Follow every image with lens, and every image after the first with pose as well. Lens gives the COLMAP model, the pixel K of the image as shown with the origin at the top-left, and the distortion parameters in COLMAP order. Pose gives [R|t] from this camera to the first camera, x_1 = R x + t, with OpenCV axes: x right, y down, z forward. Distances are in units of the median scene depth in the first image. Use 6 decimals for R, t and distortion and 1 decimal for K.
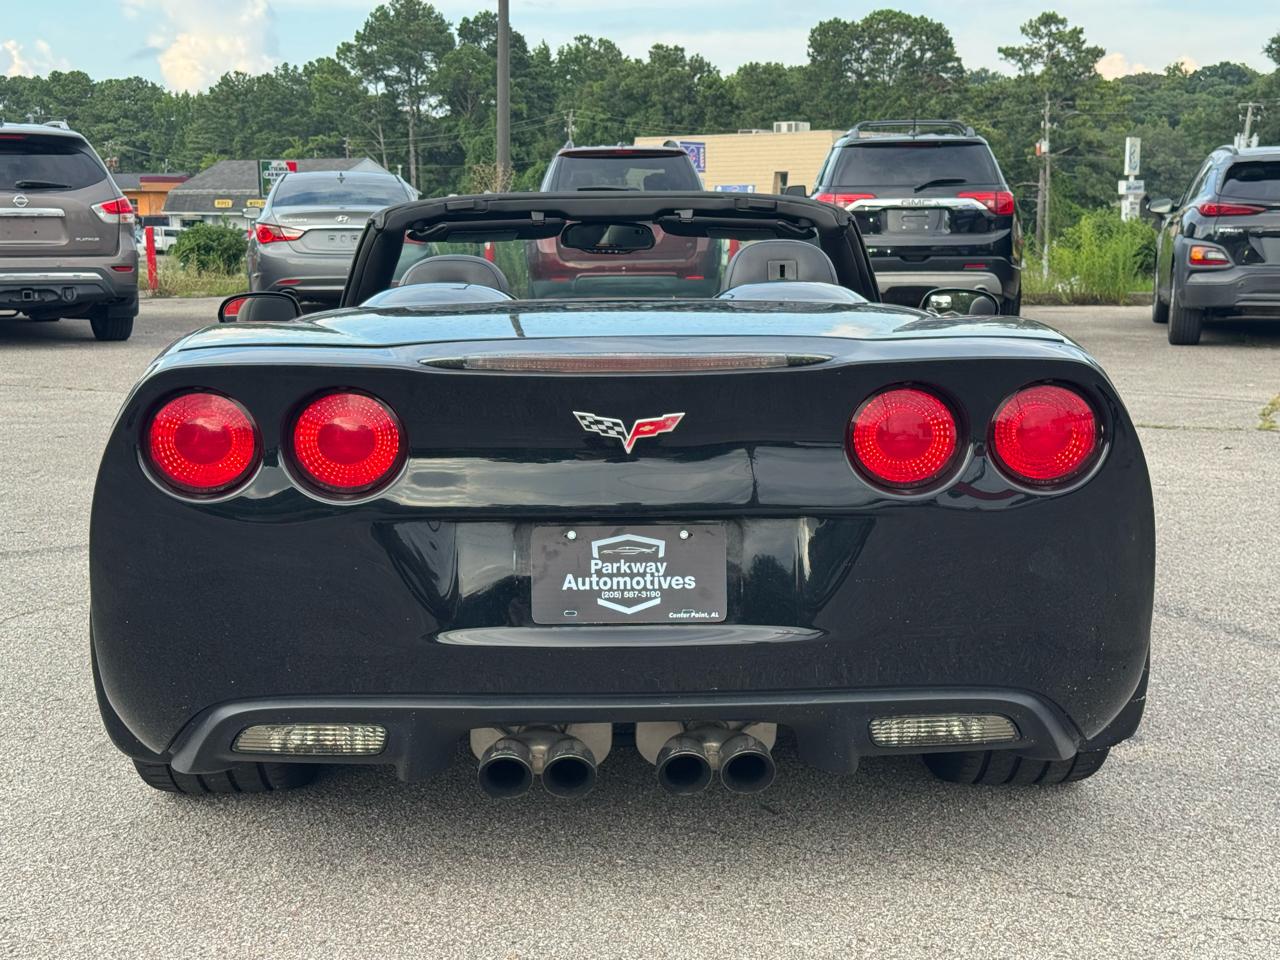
lens RADIAL K [[1819.3, 0, 640.0], [0, 1819.3, 480.0], [0, 0, 1]] dist [0.147788, 0.004713]
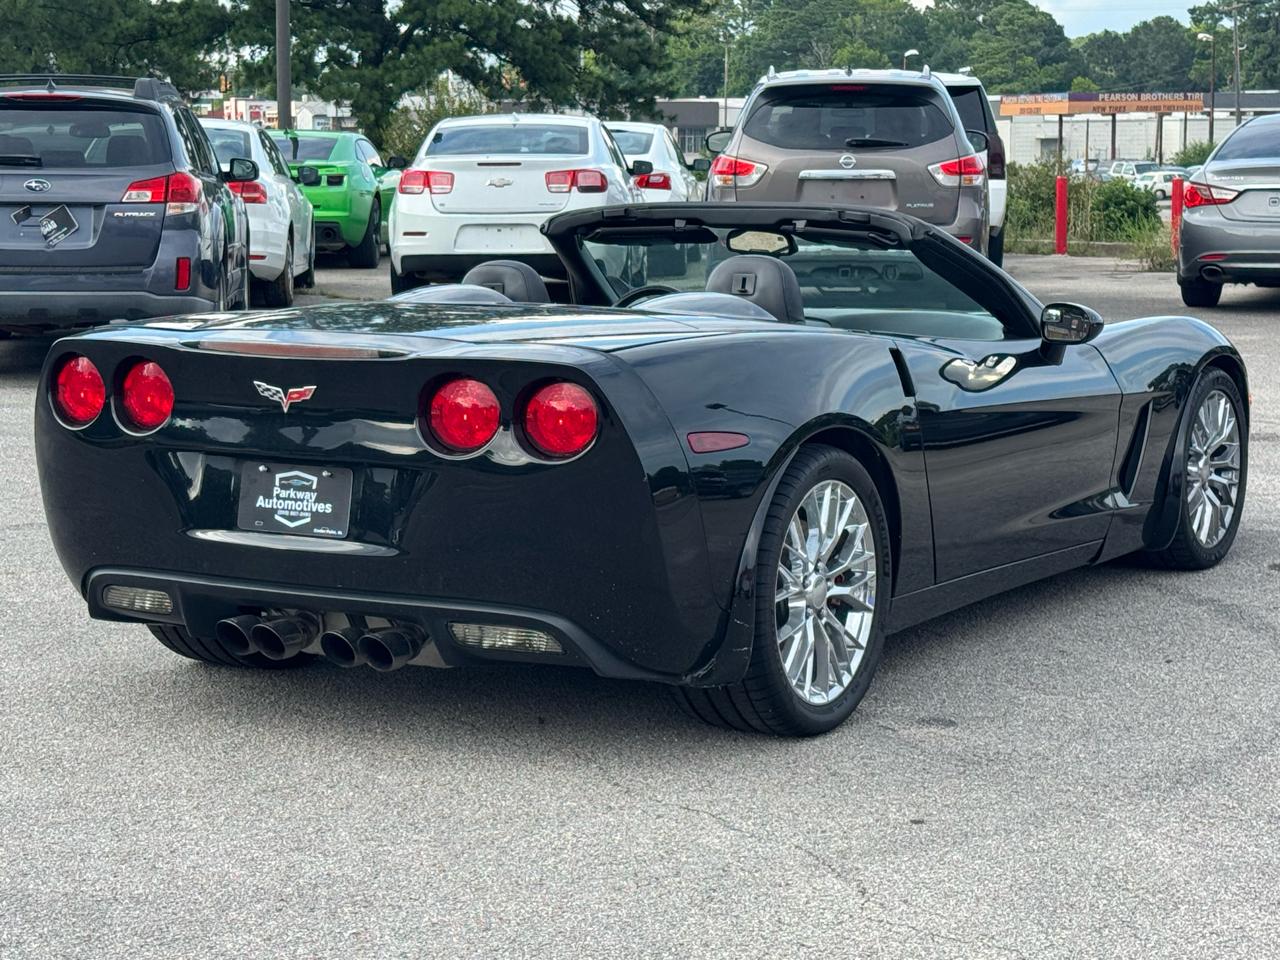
lens RADIAL K [[2704.0, 0, 640.0], [0, 2704.0, 480.0], [0, 0, 1]] dist [0.177638, 0.143453]
pose [[0.846470, 0.071728, -0.527583, 1.249199], [-0.081745, 0.996644, 0.004346, 0.005593], [0.526124, 0.039448, 0.849492, -0.607074]]
